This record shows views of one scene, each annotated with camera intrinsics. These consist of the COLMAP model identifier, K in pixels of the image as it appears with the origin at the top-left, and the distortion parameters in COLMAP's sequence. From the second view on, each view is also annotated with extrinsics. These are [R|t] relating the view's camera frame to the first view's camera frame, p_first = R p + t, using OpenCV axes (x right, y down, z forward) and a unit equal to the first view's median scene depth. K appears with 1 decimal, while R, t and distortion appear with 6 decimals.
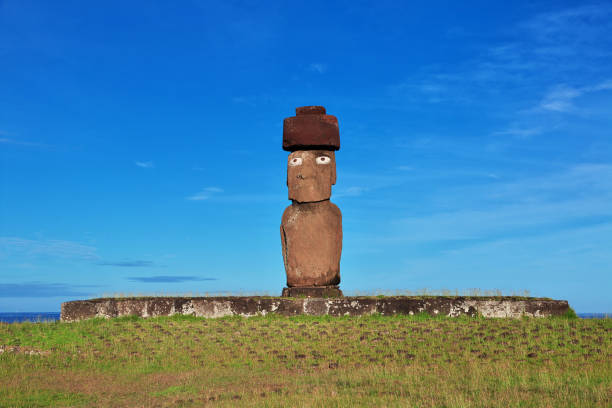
lens RADIAL K [[1195.6, 0, 306.0], [0, 1195.6, 204.0], [0, 0, 1]] dist [0.205760, -0.530545]
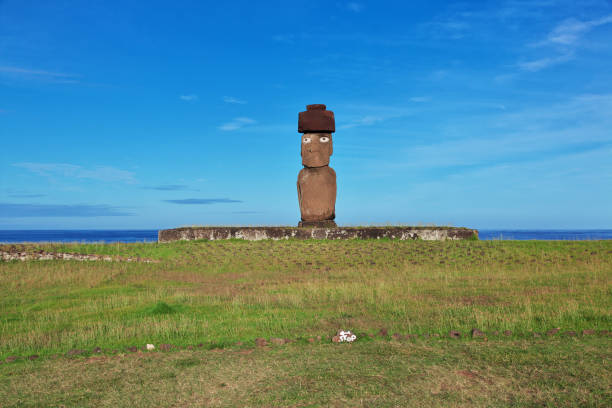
lens RADIAL K [[1195.6, 0, 306.0], [0, 1195.6, 204.0], [0, 0, 1]] dist [0.205760, -0.530545]
pose [[0.999832, -0.002310, -0.018166, 0.019252], [0.003567, 0.997578, 0.069469, -0.063659], [0.017962, -0.069523, 0.997419, -0.581249]]
